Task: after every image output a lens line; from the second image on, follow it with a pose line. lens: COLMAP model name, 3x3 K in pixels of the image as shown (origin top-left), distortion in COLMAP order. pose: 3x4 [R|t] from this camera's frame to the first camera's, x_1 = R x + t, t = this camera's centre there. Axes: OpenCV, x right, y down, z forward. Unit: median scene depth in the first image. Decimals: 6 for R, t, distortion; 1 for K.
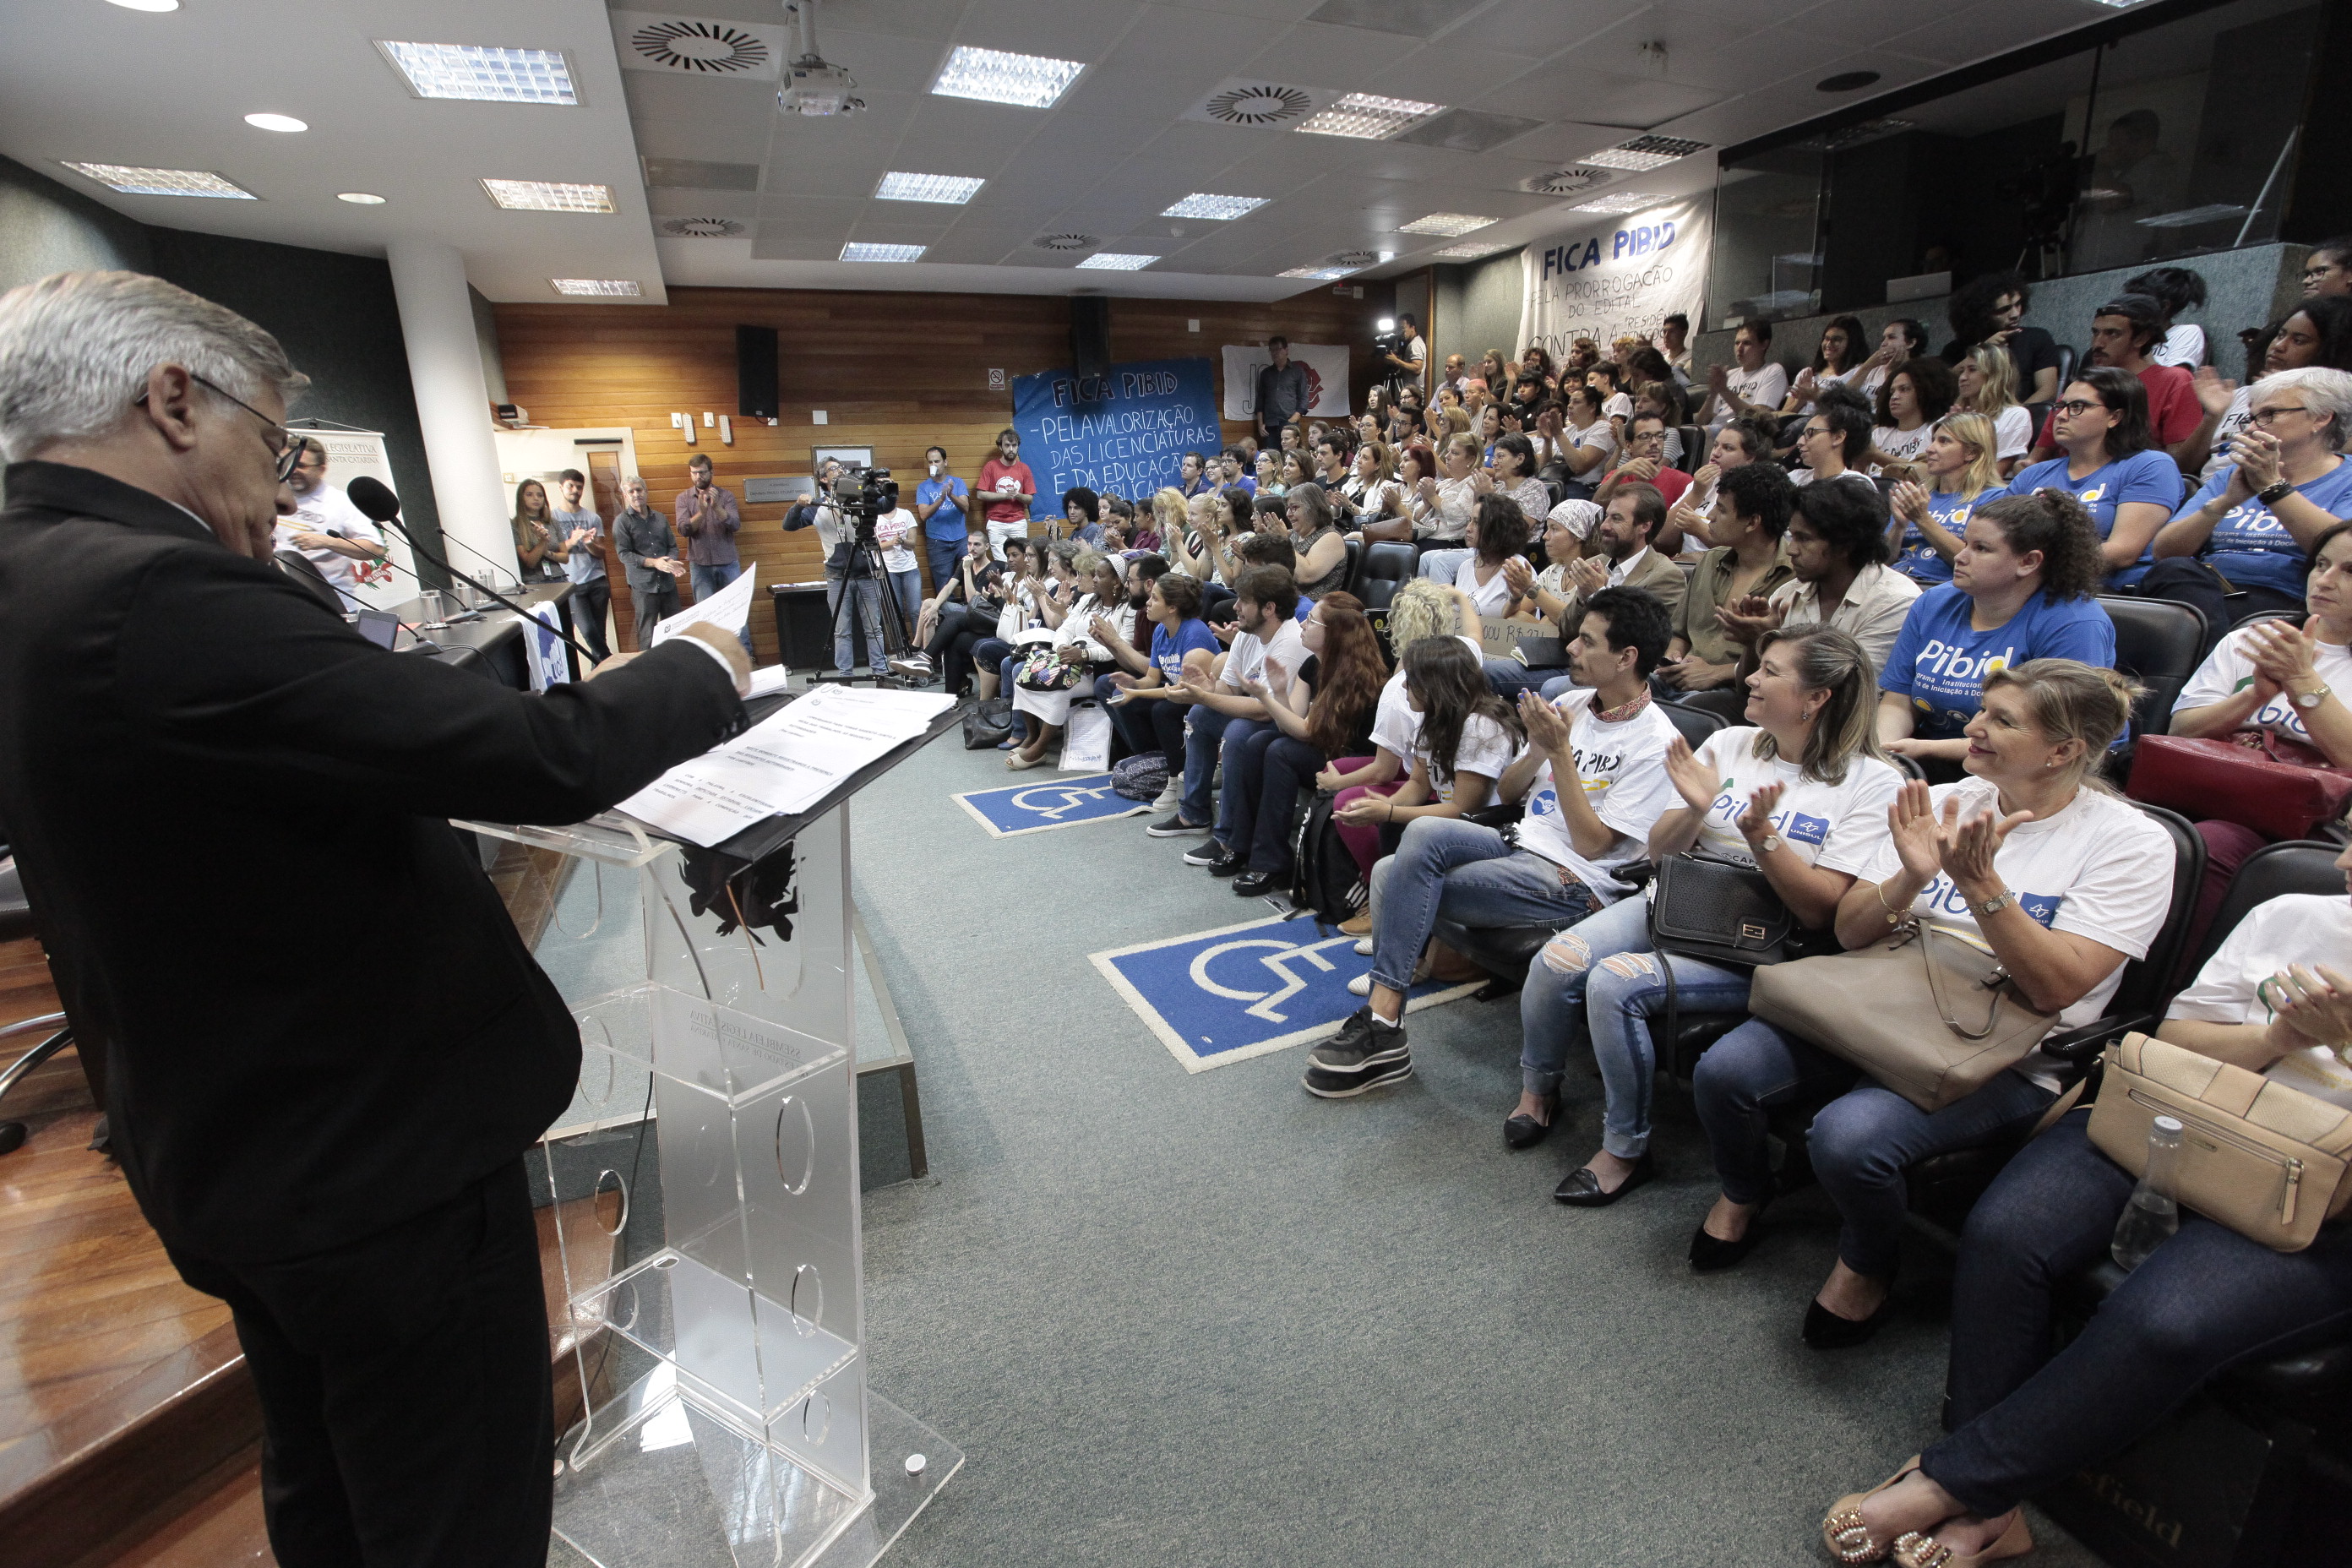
lens RADIAL K [[1078.9, 0, 1170.8], [0, 1078.9, 792.7], [0, 0, 1]] dist [-0.037705, 0.010366]
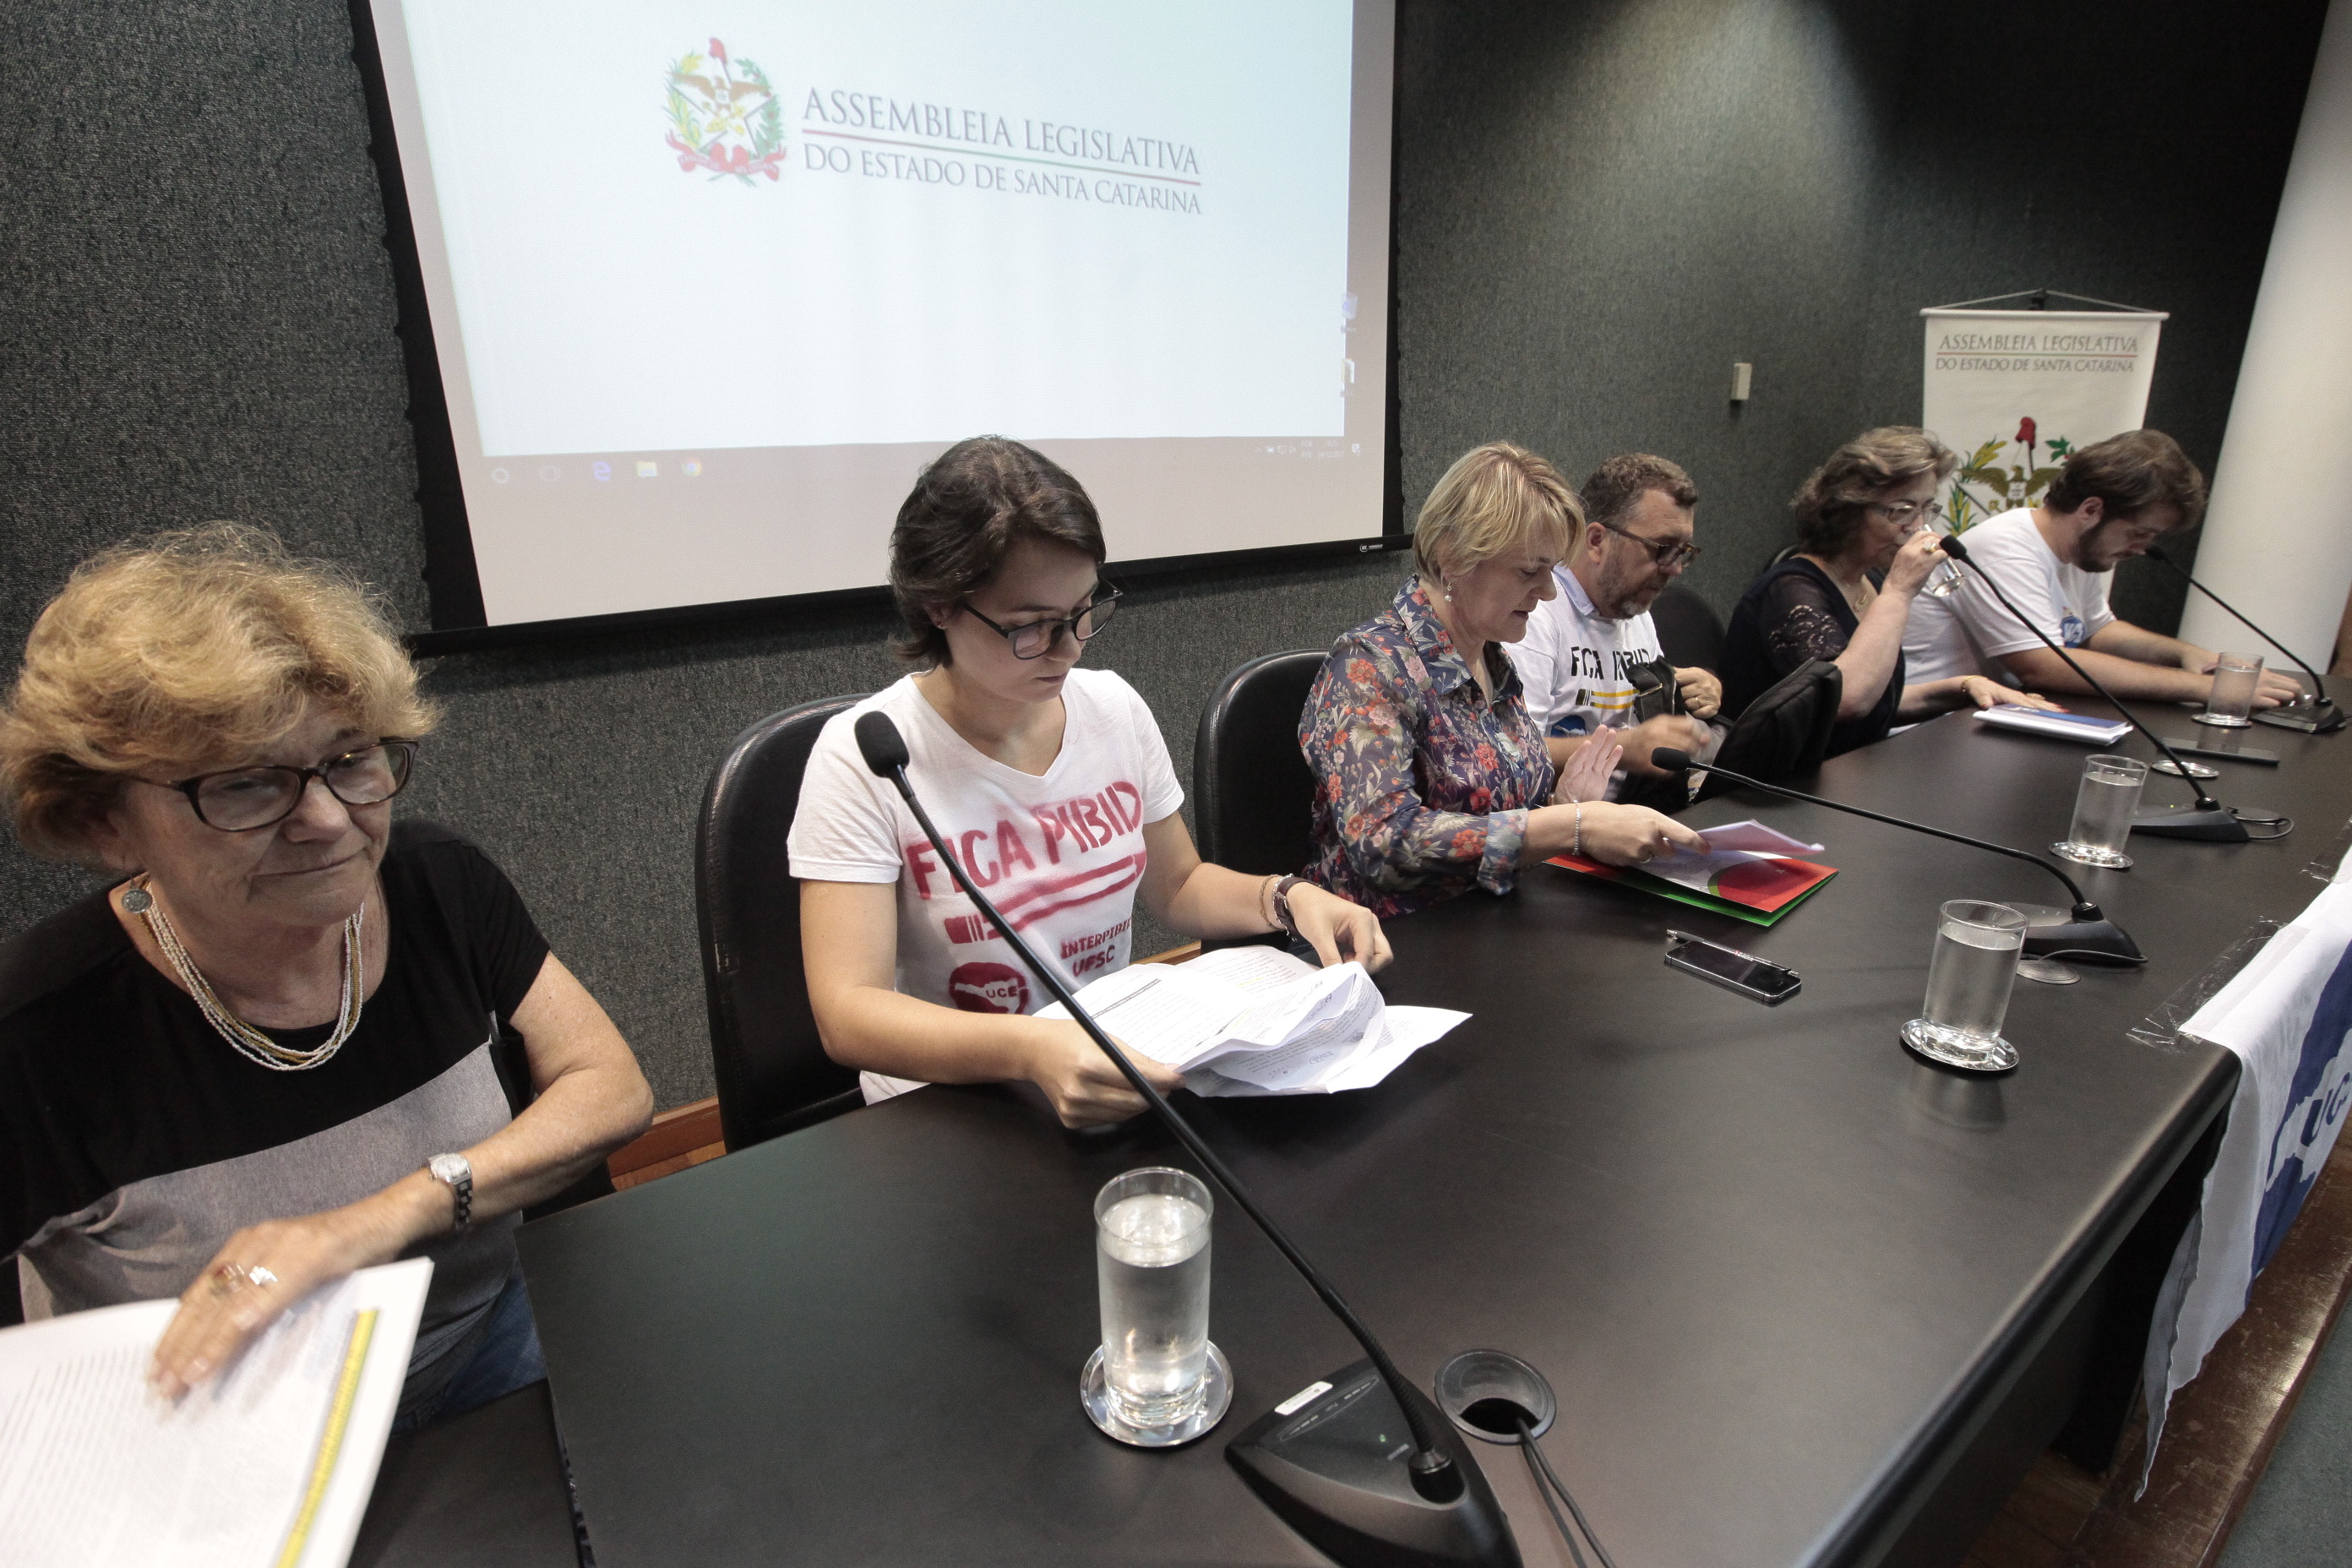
lens RADIAL K [[1168.6, 0, 1208.0], [0, 1168.6, 790.7], [0, 0, 1]] dist [-0.034920, 0.011093]
pose [[0.238164, 0.316430, -0.918232, -0.181487], [-0.268108, 0.930120, 0.250987, -0.092574], [0.933486, 0.186409, 0.306358, 0.295951]]
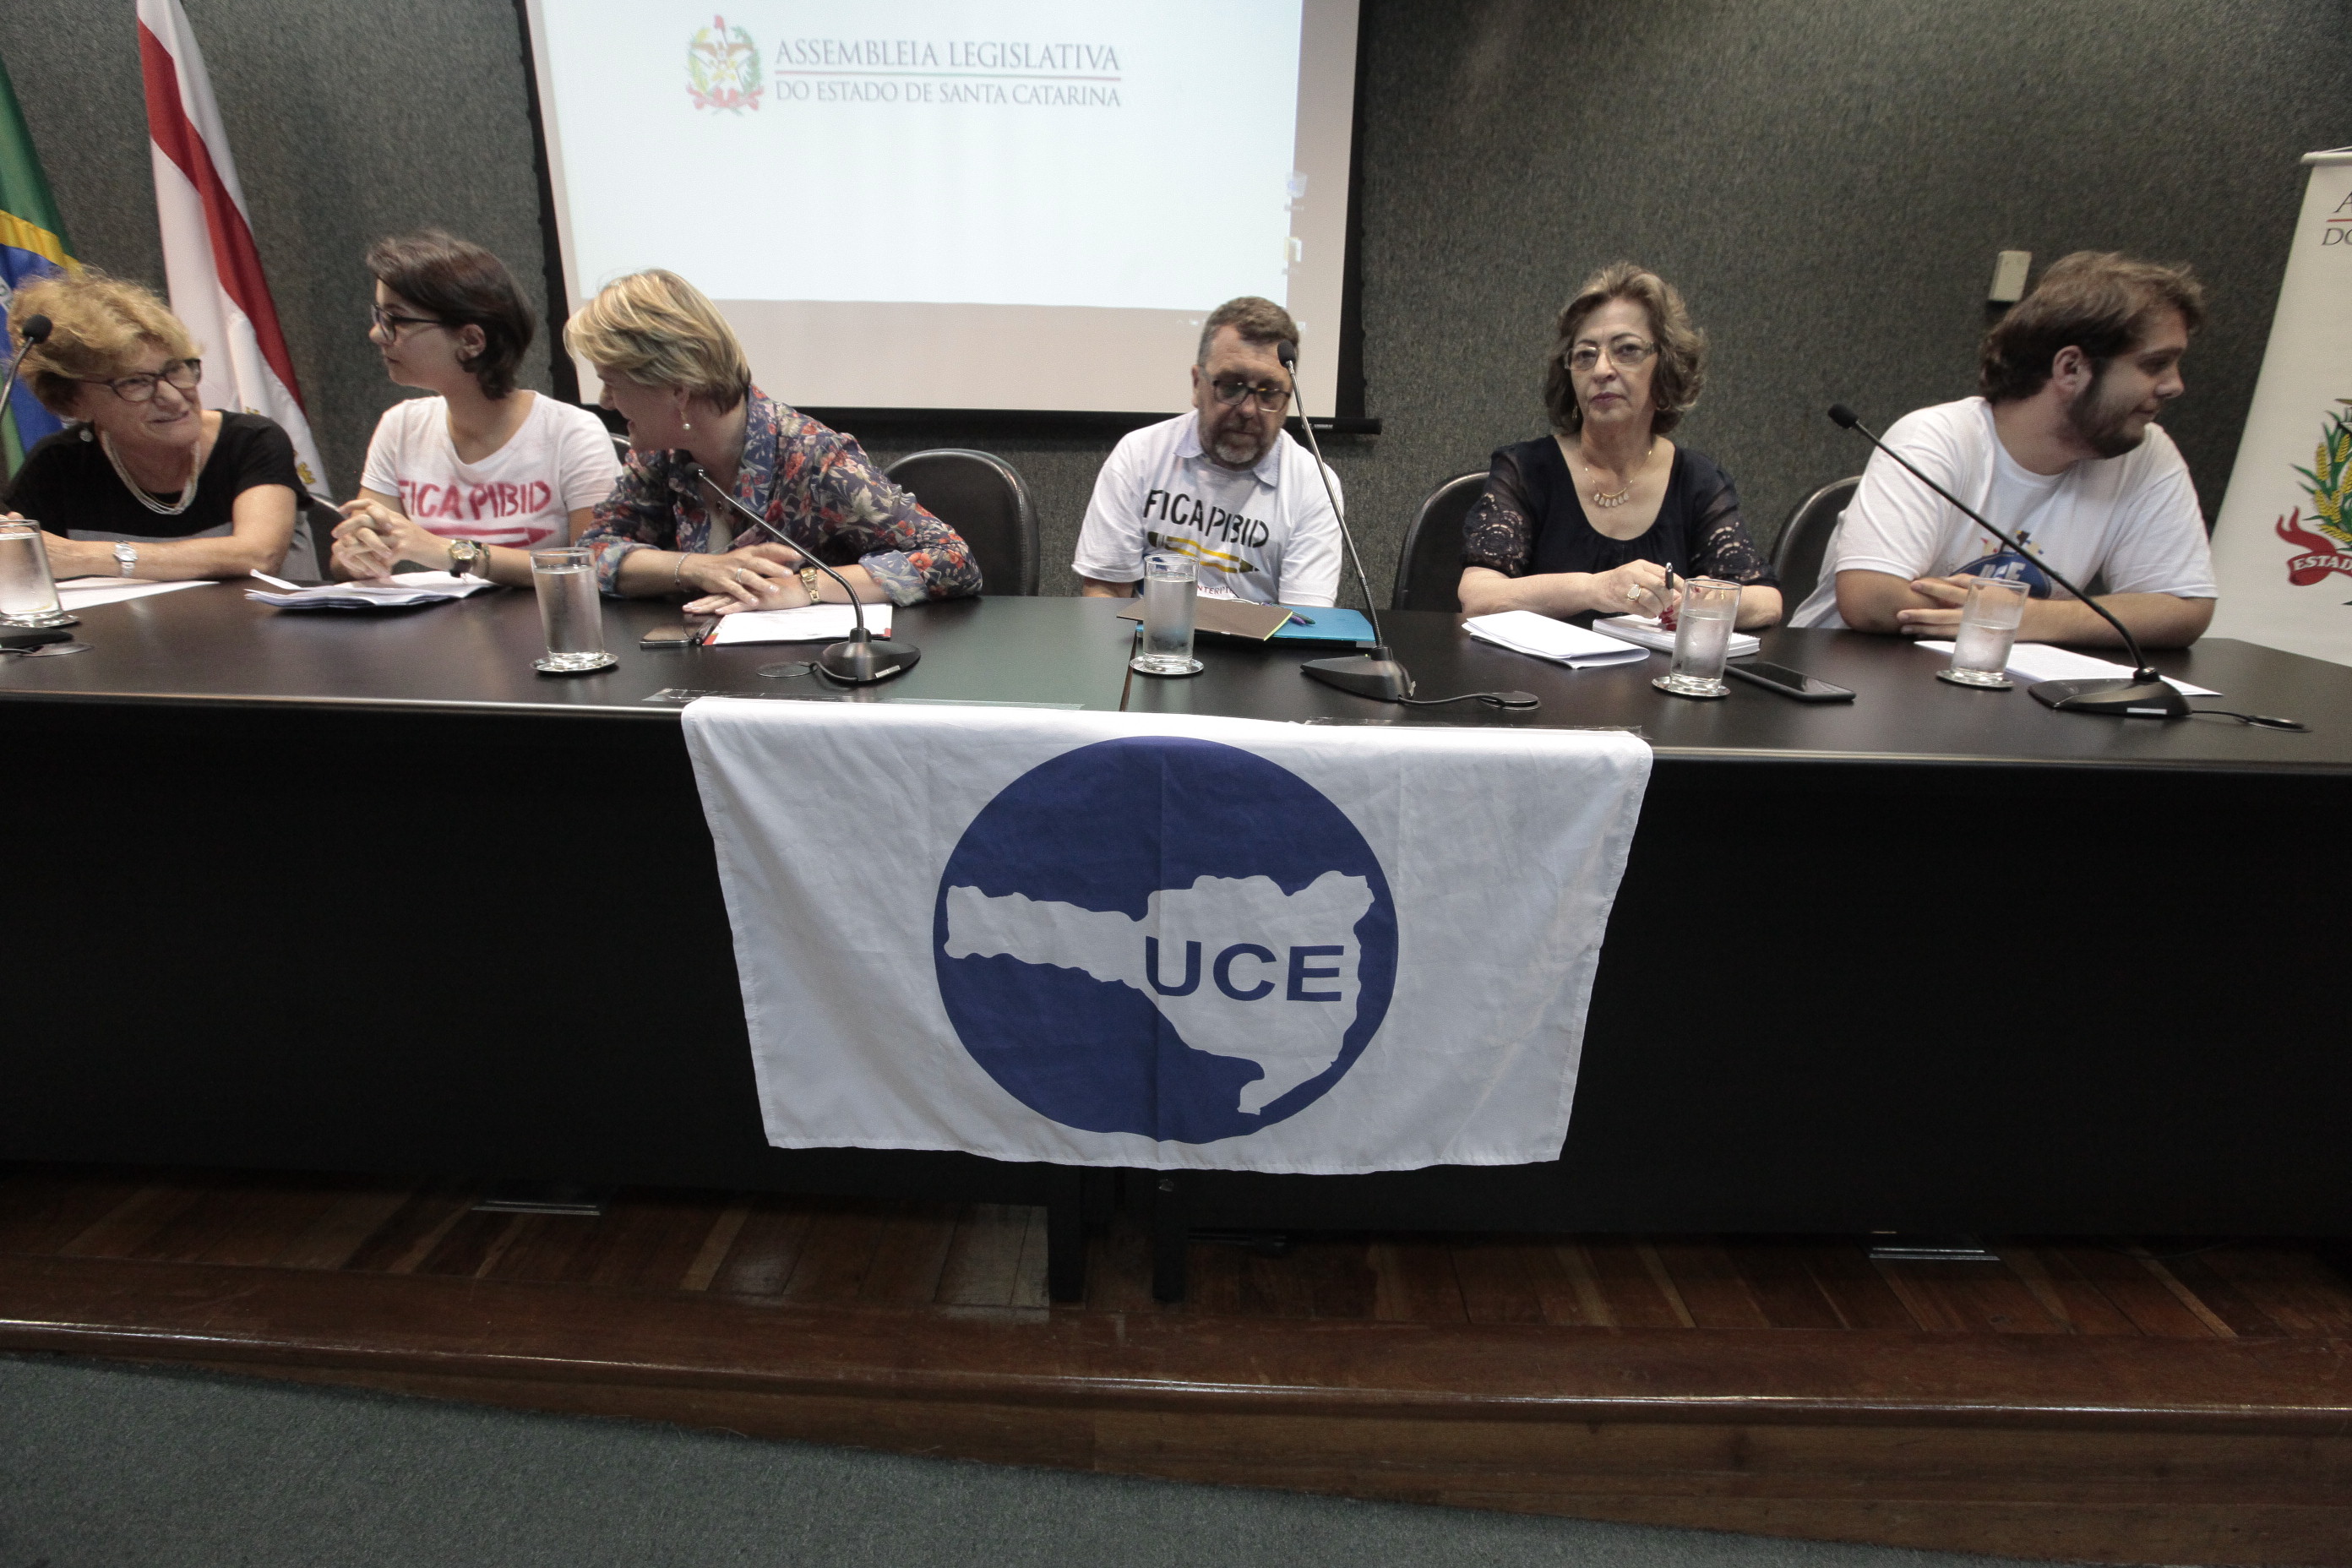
lens RADIAL K [[1078.9, 0, 1185.9], [0, 1078.9, 780.6], [0, 0, 1]] dist [-0.037705, 0.010366]
pose [[-0.416442, 0.327155, -0.848261, -0.179489], [-0.268923, 0.846938, 0.458669, -0.130835], [0.868479, 0.419126, -0.264721, 0.512703]]
